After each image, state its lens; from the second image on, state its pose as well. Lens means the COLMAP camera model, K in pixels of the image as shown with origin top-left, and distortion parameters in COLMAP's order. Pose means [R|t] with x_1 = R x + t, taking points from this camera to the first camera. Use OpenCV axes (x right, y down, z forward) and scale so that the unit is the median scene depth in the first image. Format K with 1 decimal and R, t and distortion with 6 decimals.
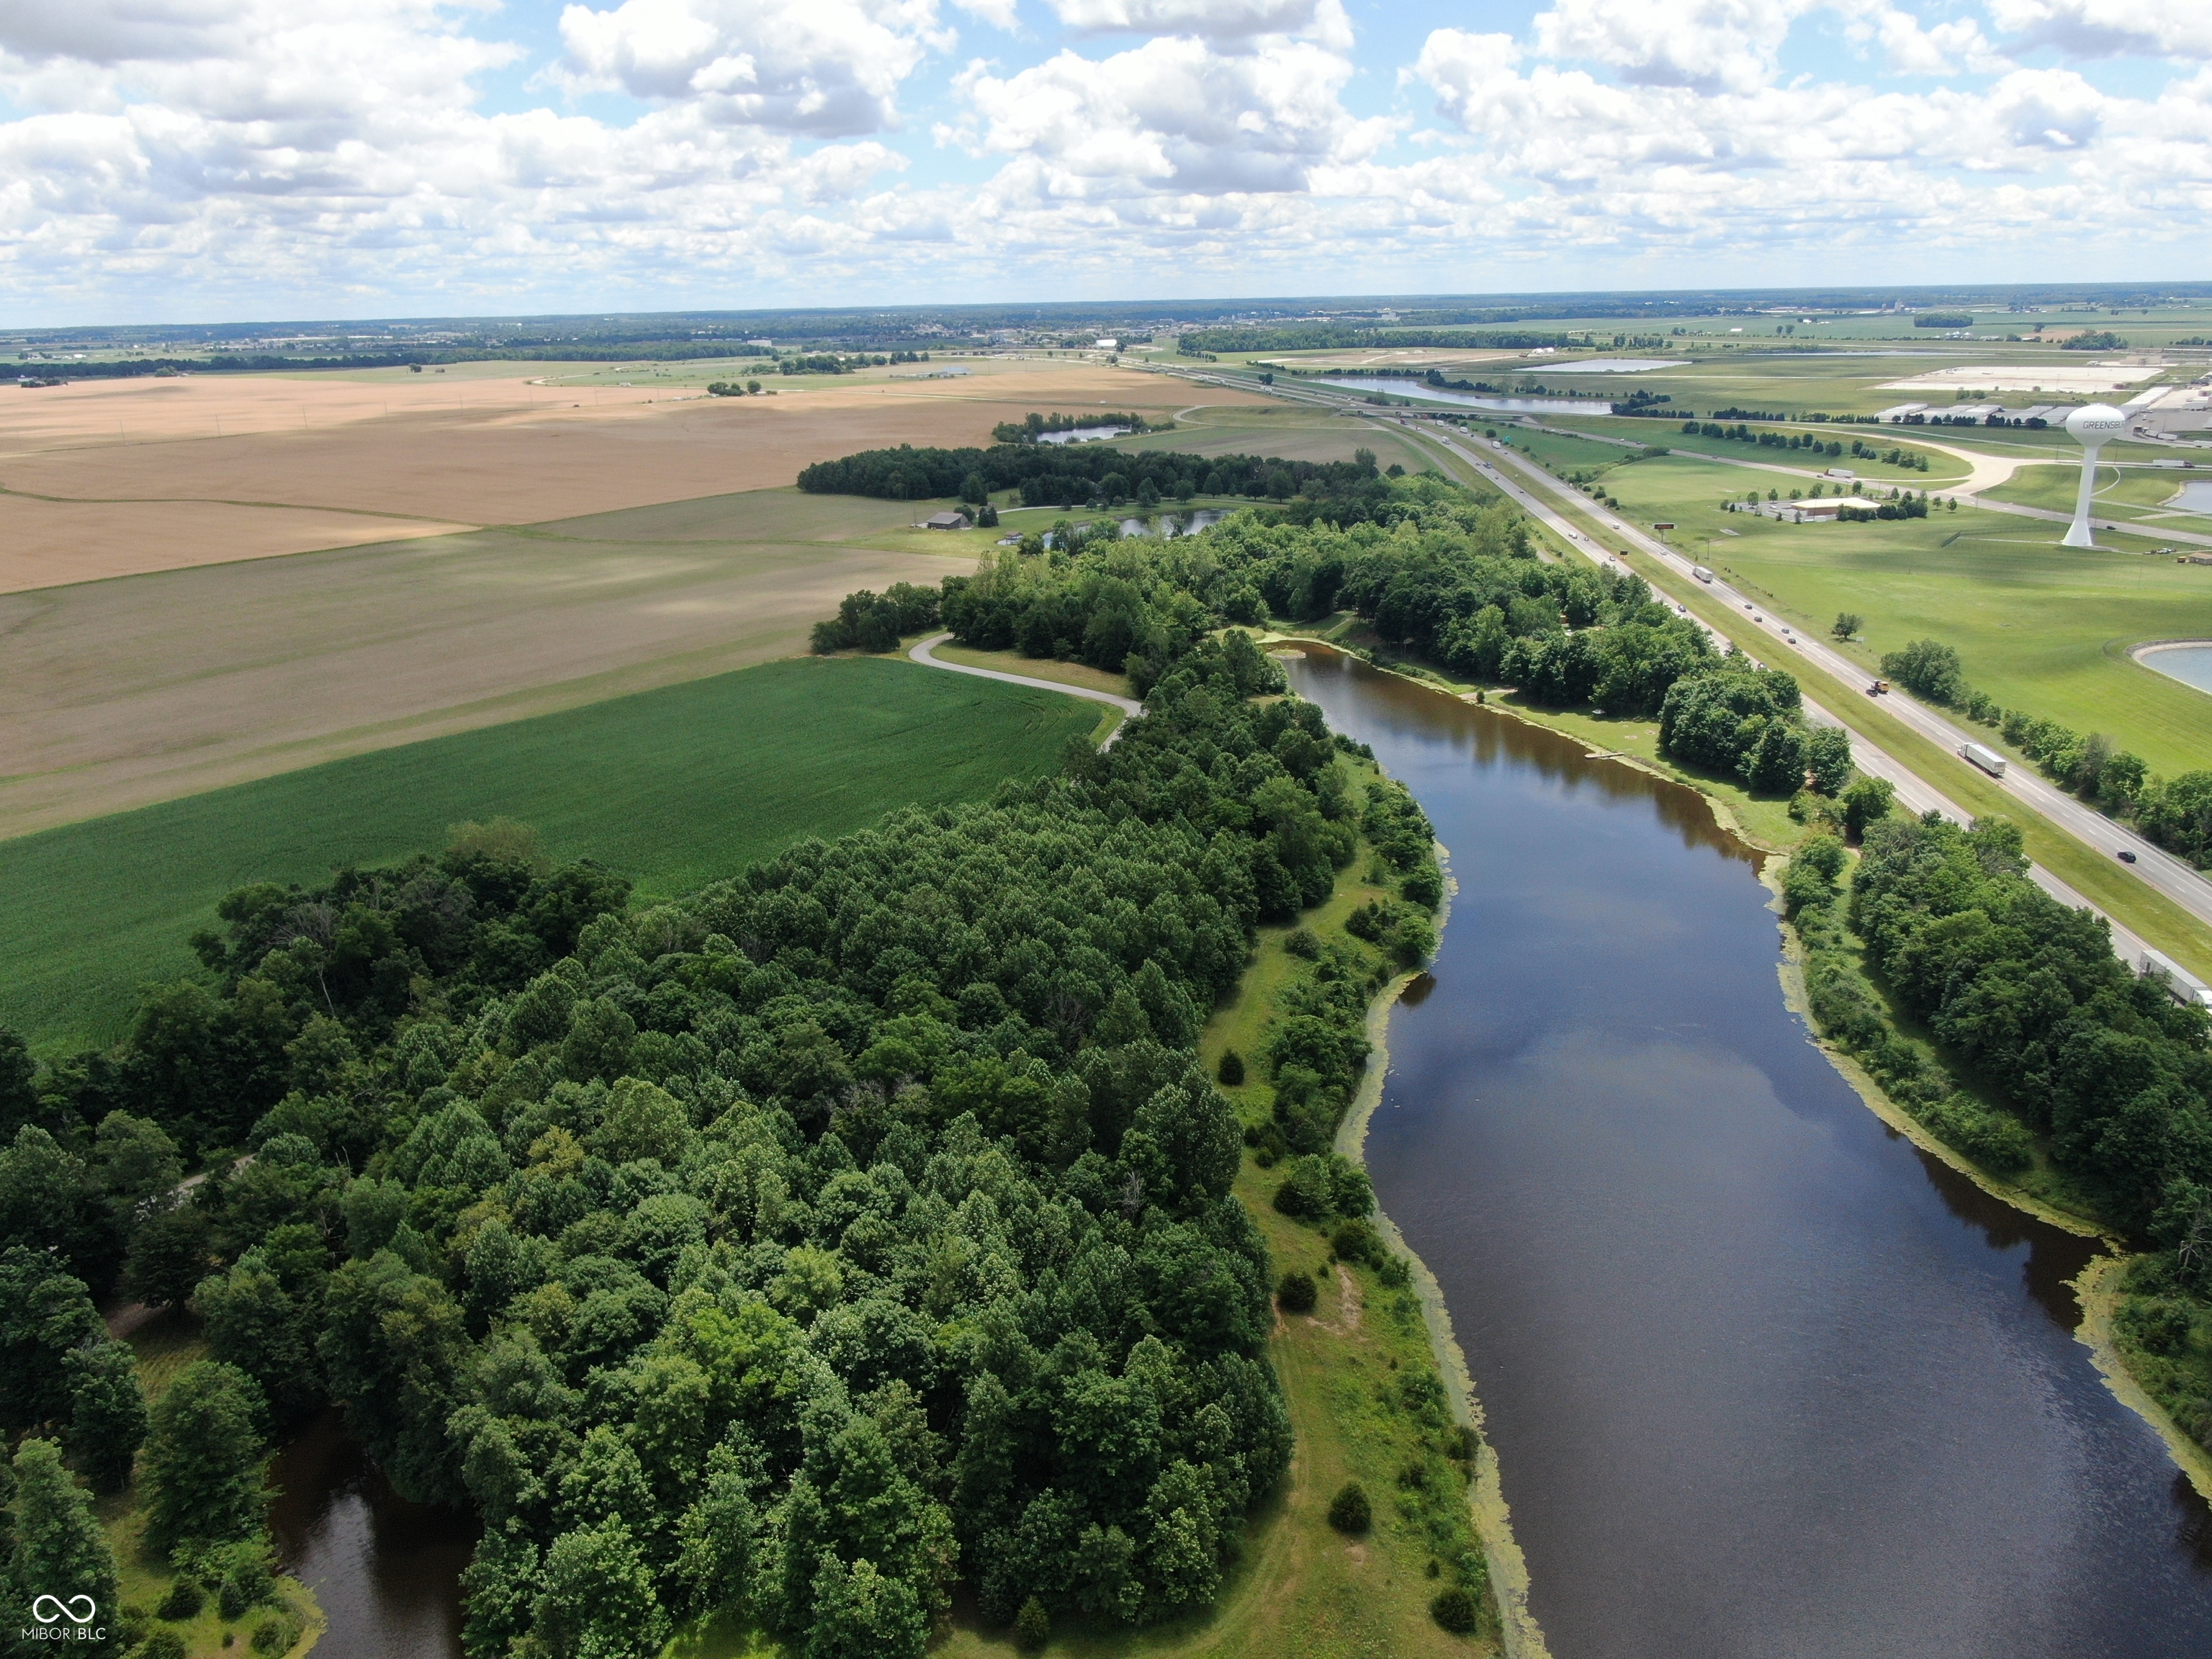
lens RADIAL K [[1718.3, 0, 1106.0], [0, 1718.3, 829.5], [0, 0, 1]] dist [-0.032561, 0.018457]
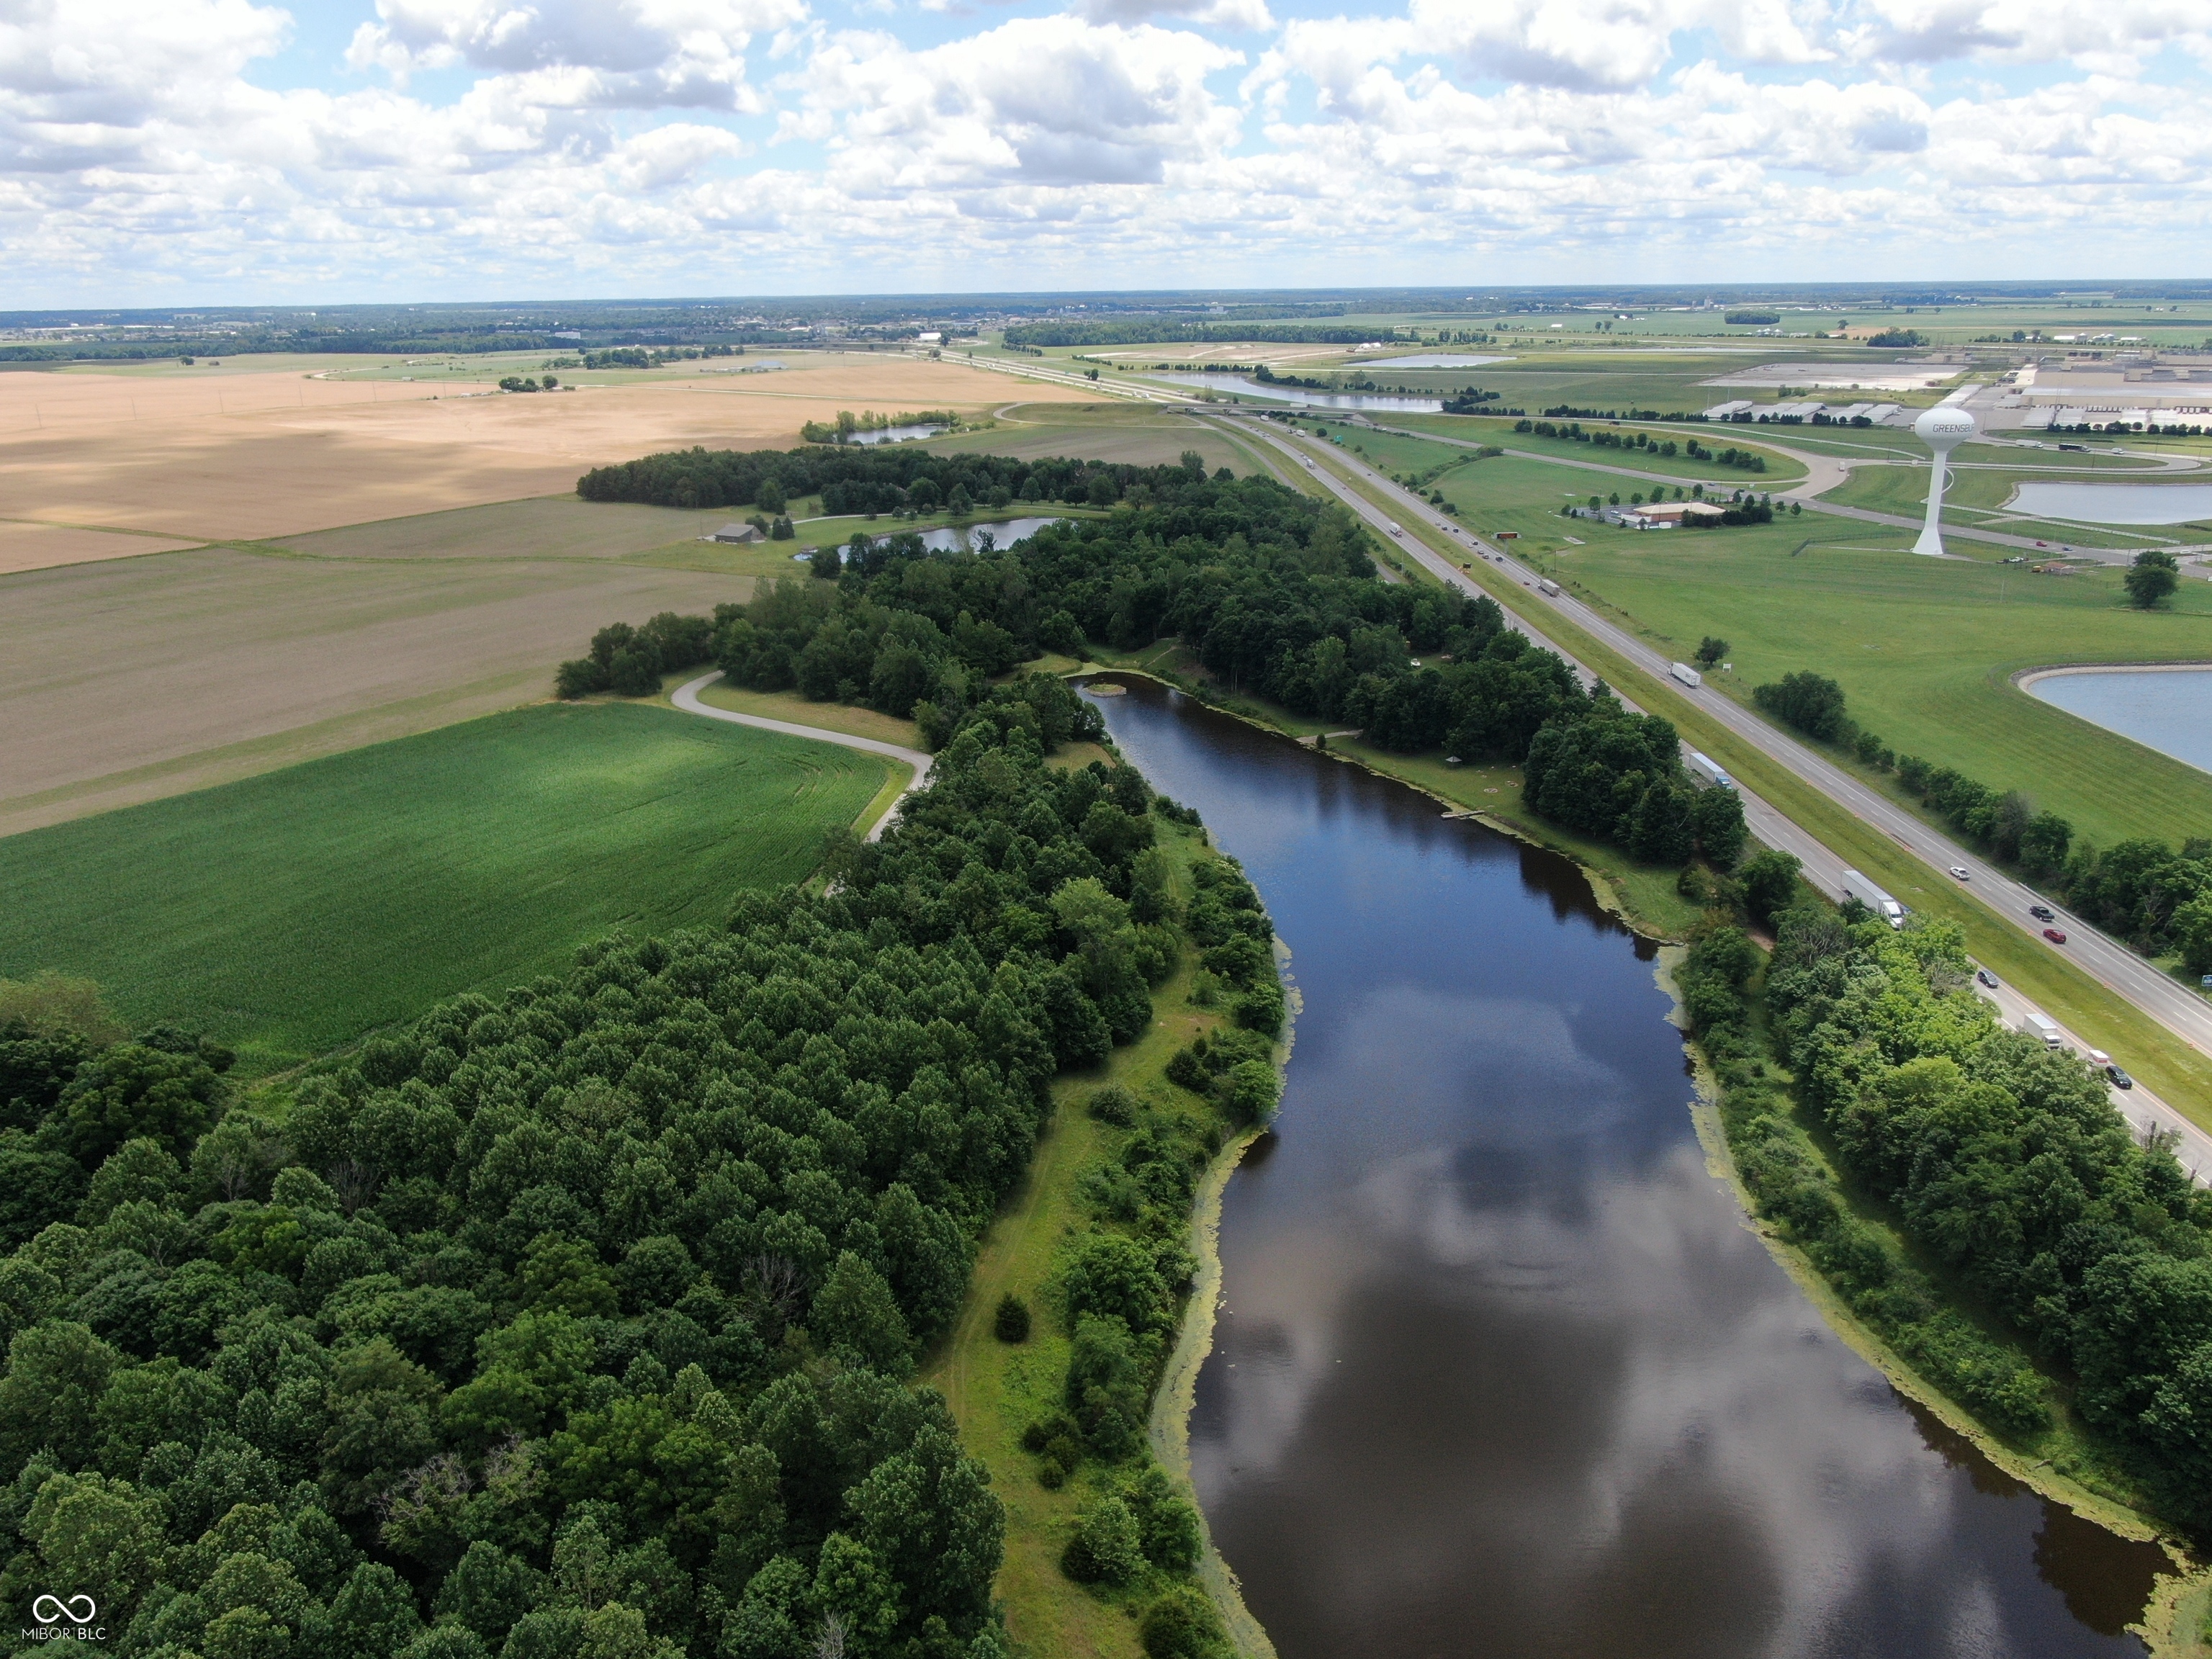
lens RADIAL K [[1718.3, 0, 1106.0], [0, 1718.3, 829.5], [0, 0, 1]] dist [-0.032561, 0.018457]
pose [[0.995466, -0.021324, 0.092695, 0.026003], [0.020974, 0.999769, 0.004745, -0.040634], [-0.092775, -0.002779, 0.995683, 0.134335]]
